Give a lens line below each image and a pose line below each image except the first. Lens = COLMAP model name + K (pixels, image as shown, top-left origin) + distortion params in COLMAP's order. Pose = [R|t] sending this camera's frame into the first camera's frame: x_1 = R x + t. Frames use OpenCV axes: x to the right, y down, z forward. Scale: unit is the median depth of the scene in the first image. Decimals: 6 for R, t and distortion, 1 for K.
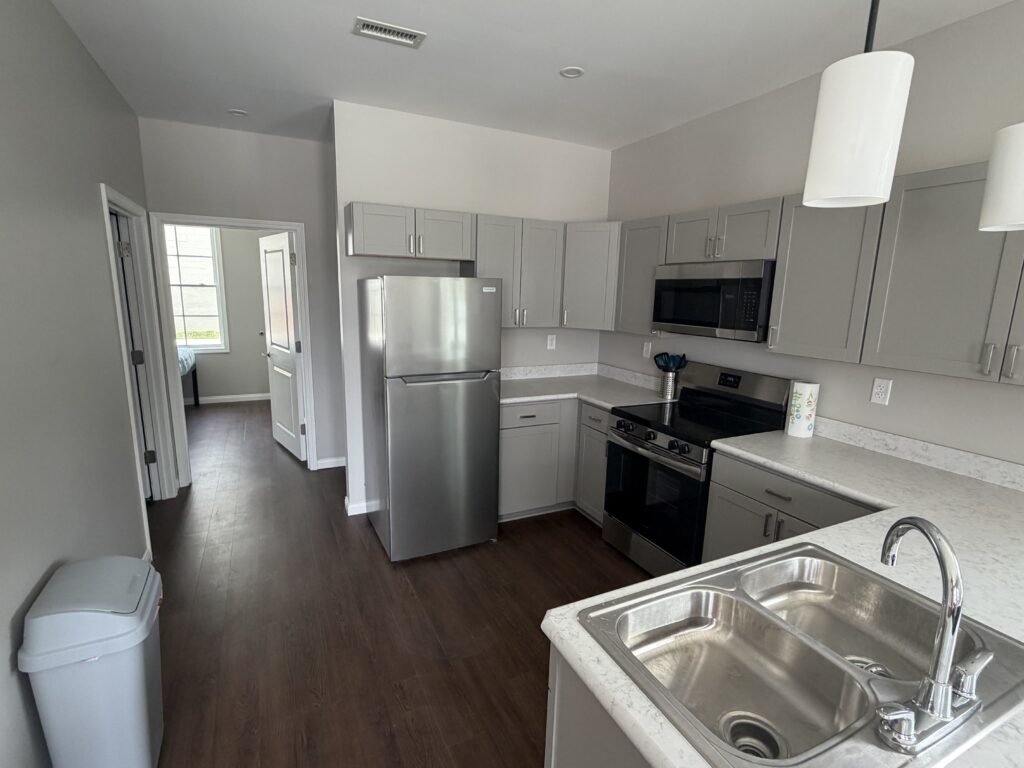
lens RADIAL K [[500.6, 0, 510.5], [0, 500.6, 382.7], [0, 0, 1]] dist [-0.006286, 0.002385]
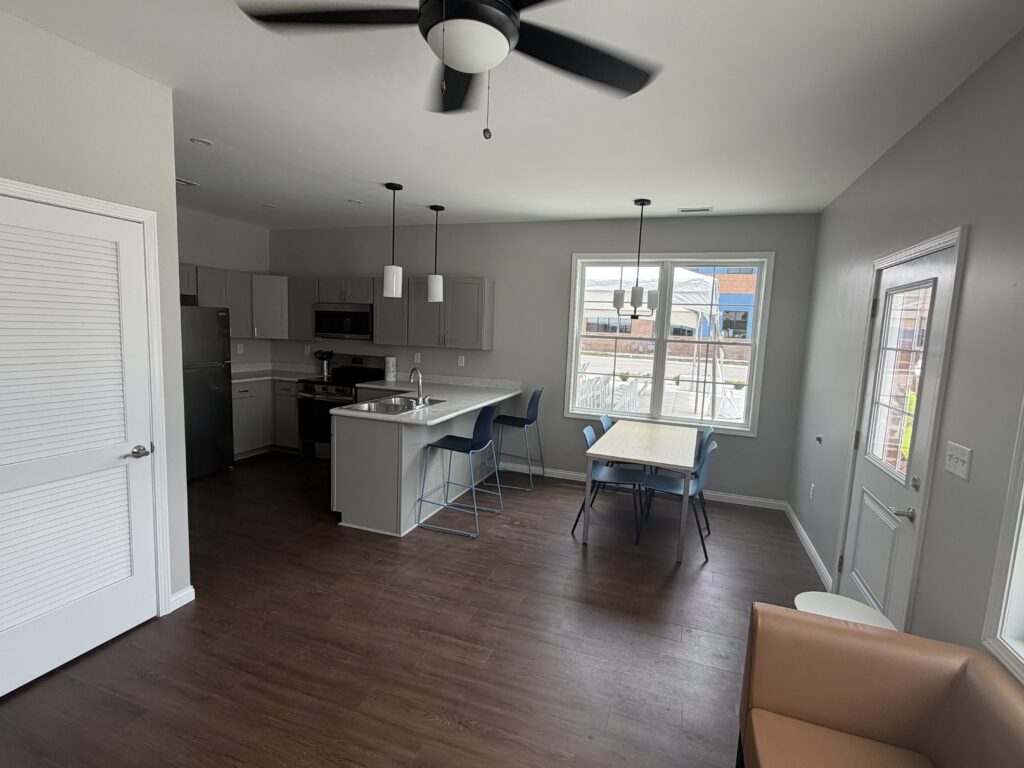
lens RADIAL K [[500.6, 0, 511.6], [0, 500.6, 383.9], [0, 0, 1]] dist [-0.006286, 0.002385]
pose [[0.716904, -0.081062, 0.692443, -0.518229], [0.110533, 0.993871, 0.001911, 0.151556], [-0.688354, 0.075168, 0.721470, -0.873391]]
